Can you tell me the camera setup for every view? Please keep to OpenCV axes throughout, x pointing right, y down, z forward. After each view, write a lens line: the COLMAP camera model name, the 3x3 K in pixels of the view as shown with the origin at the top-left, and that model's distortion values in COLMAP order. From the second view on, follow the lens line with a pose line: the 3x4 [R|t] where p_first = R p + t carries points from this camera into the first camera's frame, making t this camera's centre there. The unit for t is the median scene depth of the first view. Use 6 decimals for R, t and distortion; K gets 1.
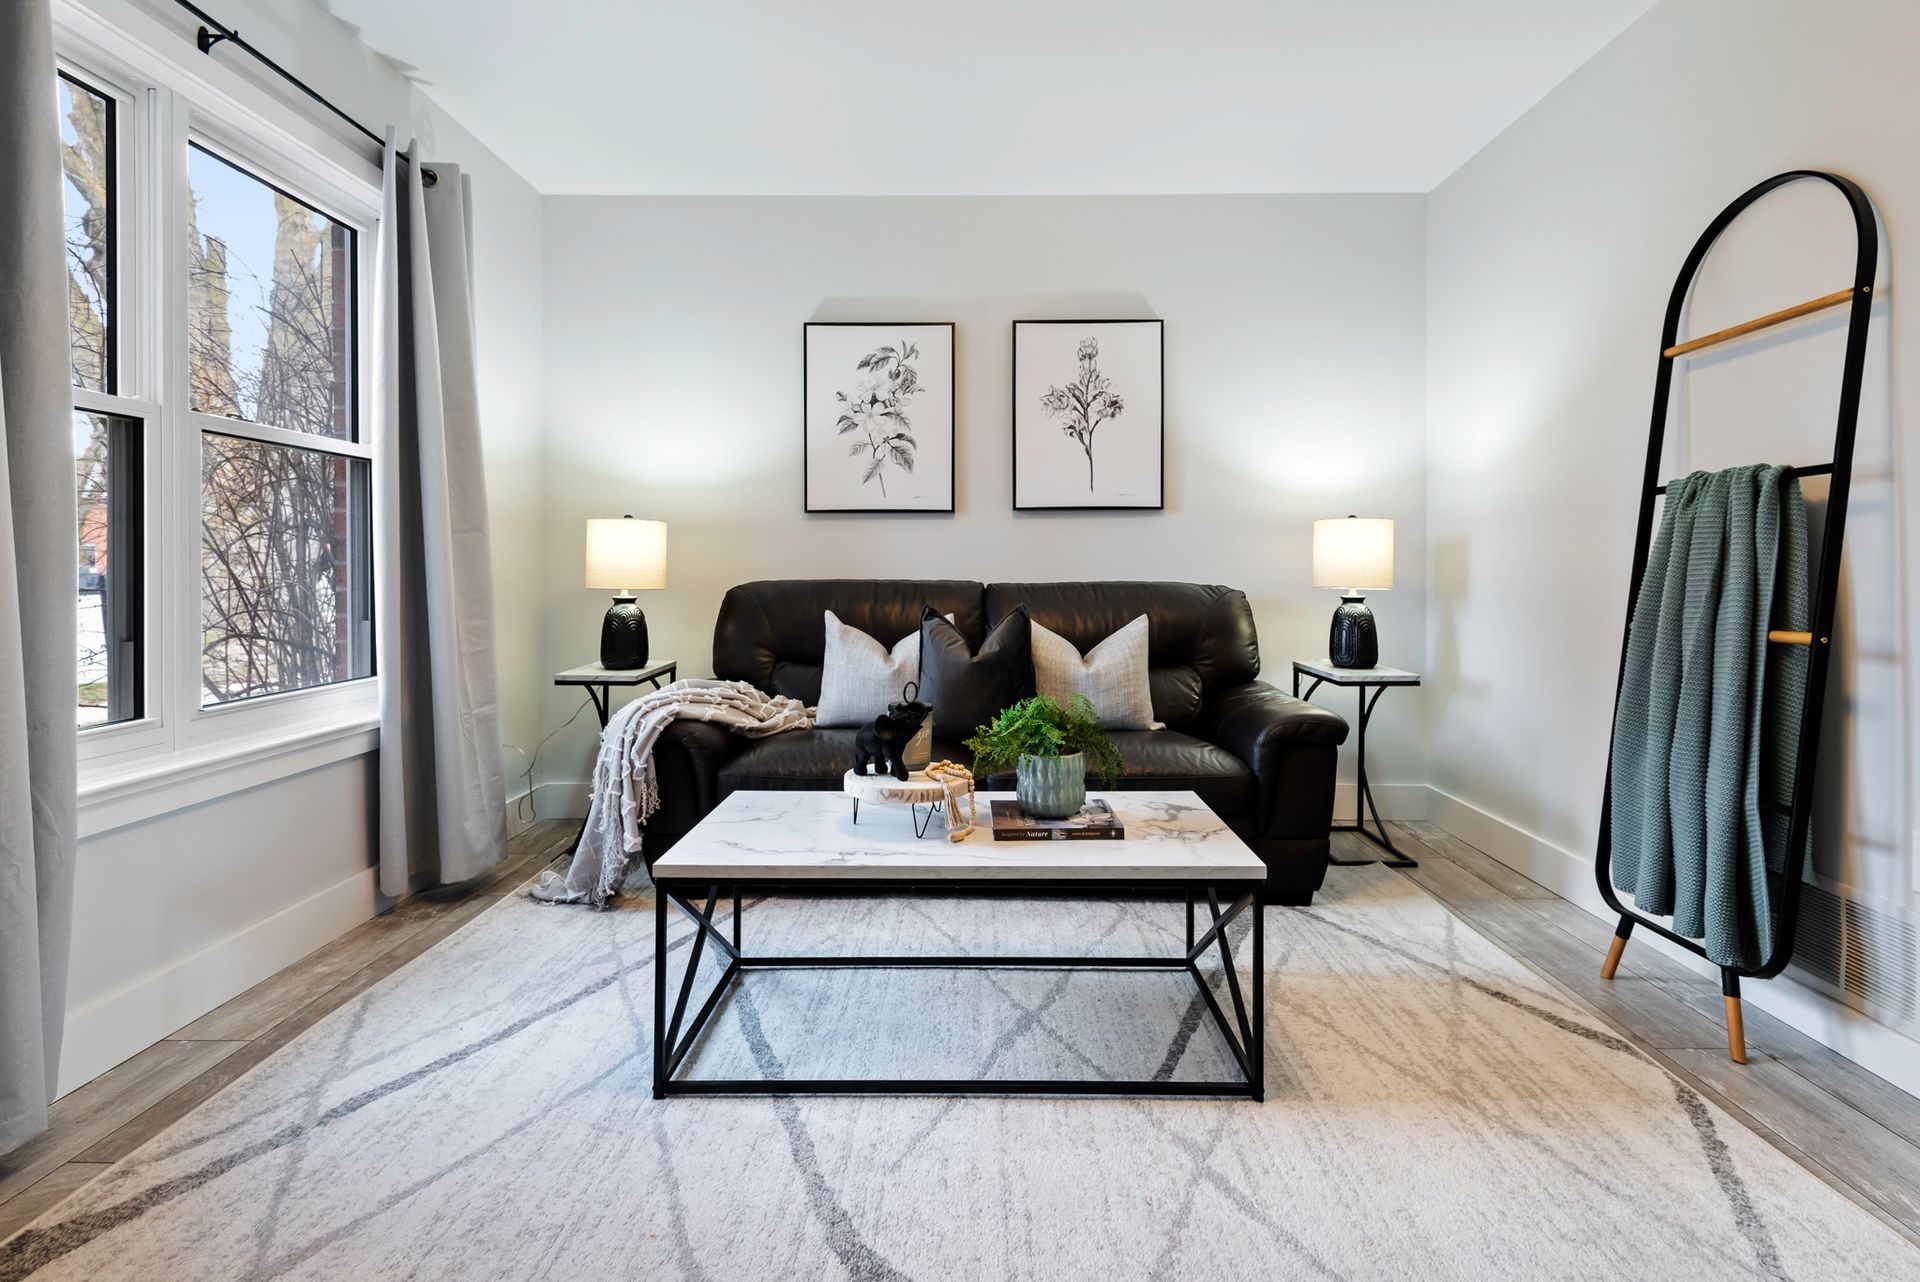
lens RADIAL K [[883.4, 0, 965.7], [0, 883.4, 571.6], [0, 0, 1]] dist [0.014201, -0.005279]
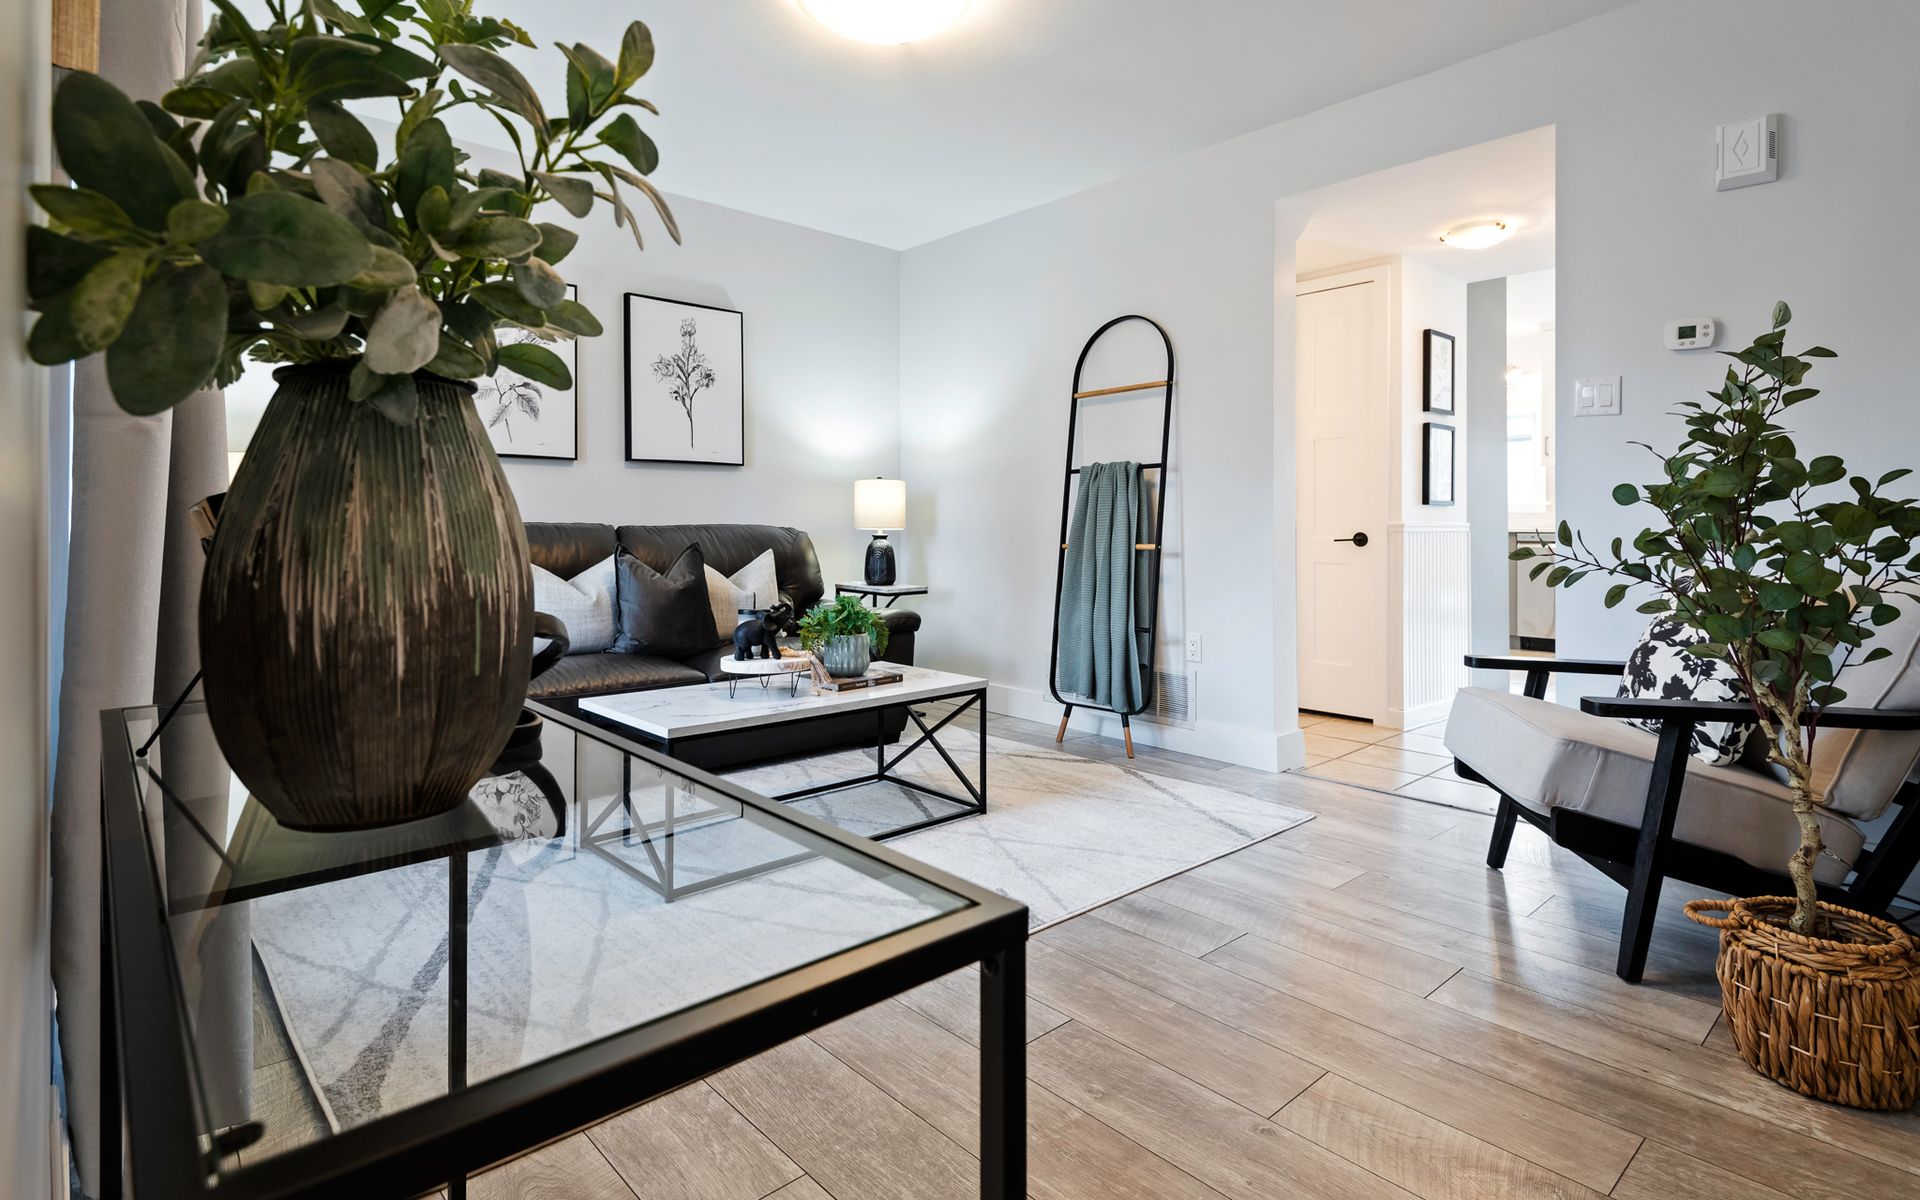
lens RADIAL K [[959.6, 0, 890.0], [0, 959.6, 527.1], [0, 0, 1]] dist [0.014944, -0.000892]
pose [[0.753101, 0.001213, 0.657903, -0.785923], [-0.001406, 0.999999, -0.000235, 0.023456], [-0.657903, -0.000748, 0.753102, -0.225632]]
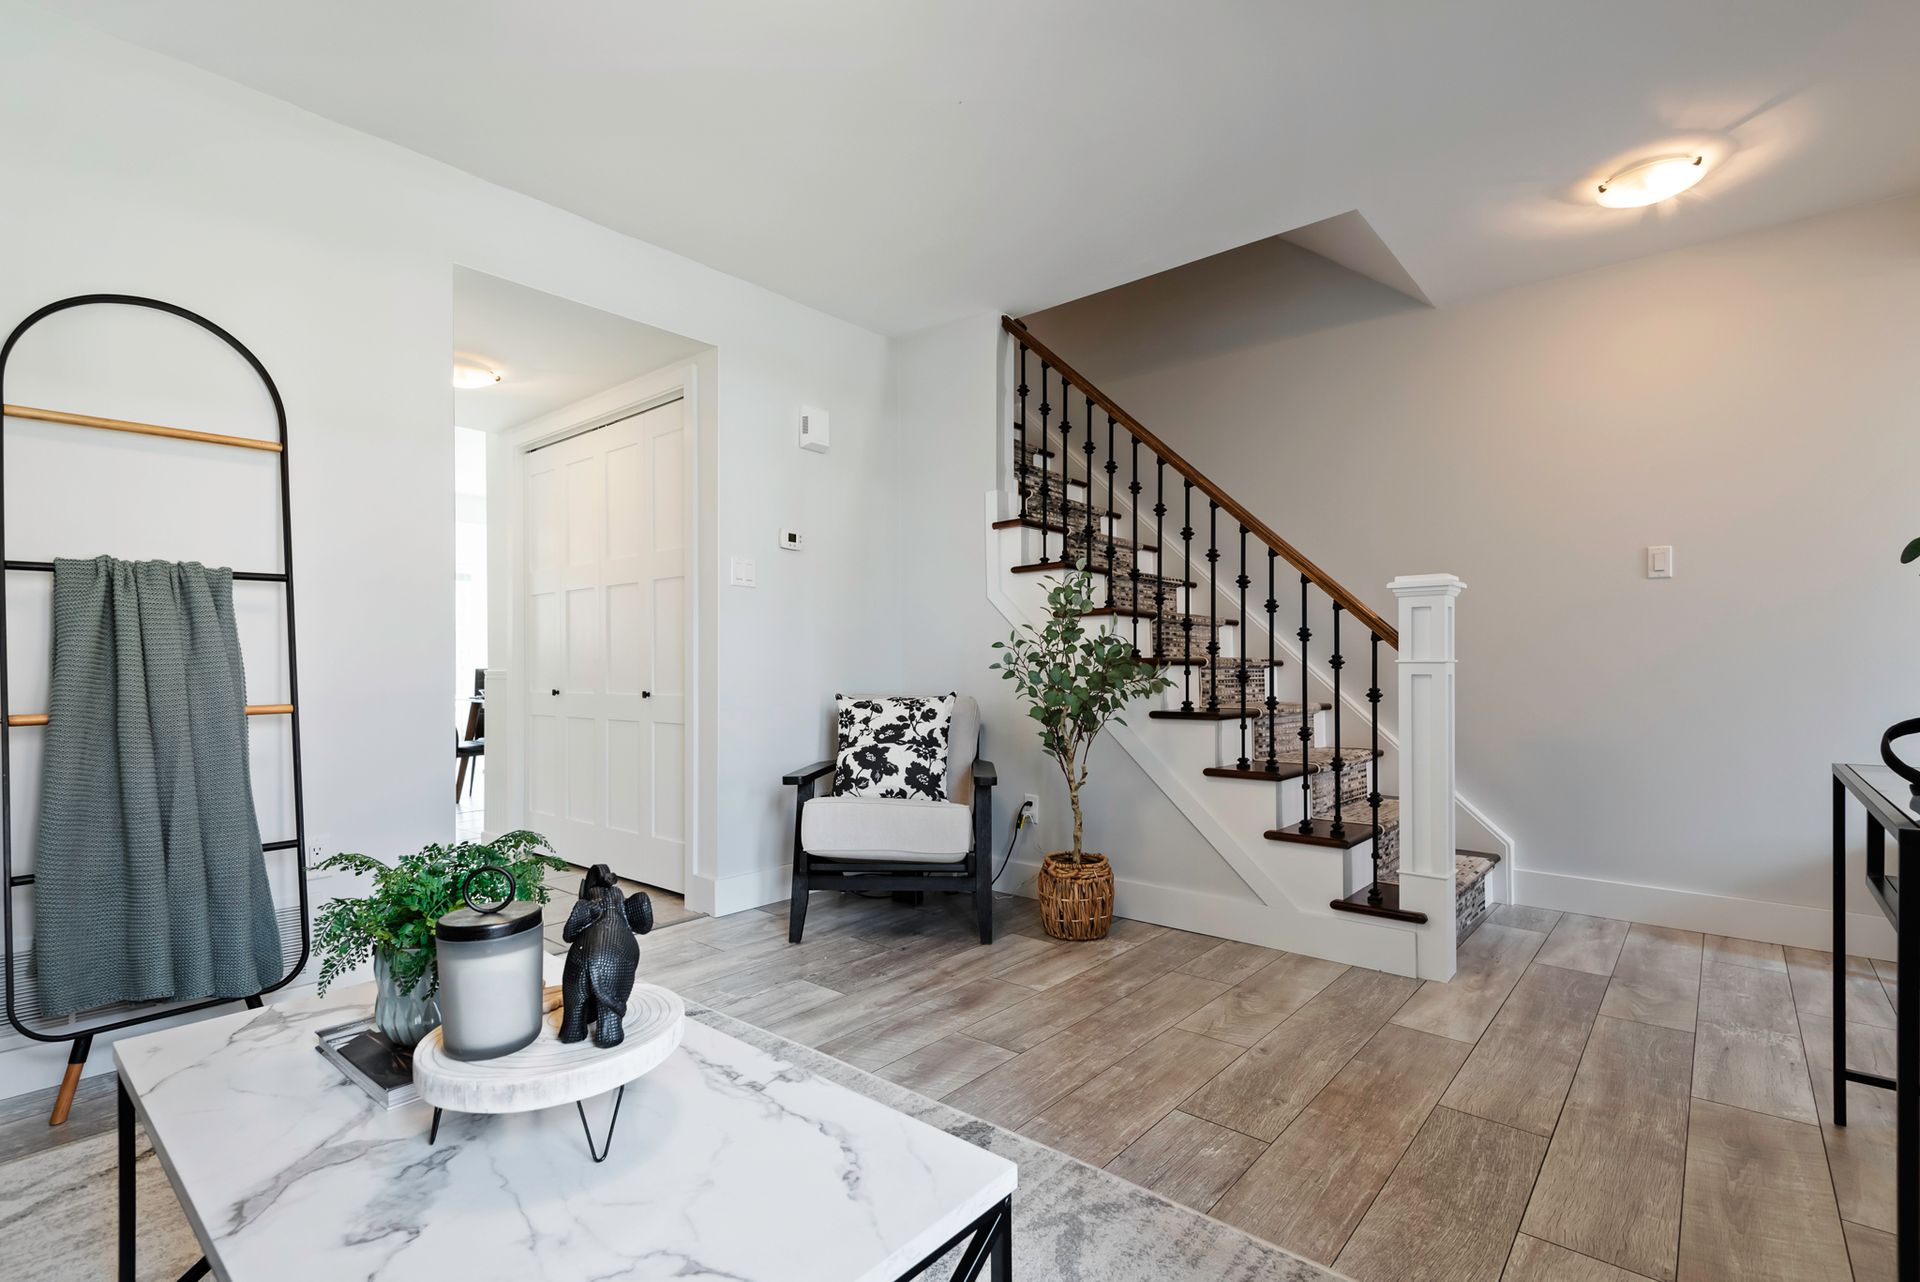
lens RADIAL K [[883.4, 0, 963.3], [0, 883.4, 661.1], [0, 0, 1]] dist [0.014201, -0.005279]
pose [[-0.772185, 0.007681, 0.635351, -0.515725], [0.007649, 0.999967, -0.002792, 0.012159], [-0.635351, 0.002704, -0.772218, 1.080056]]
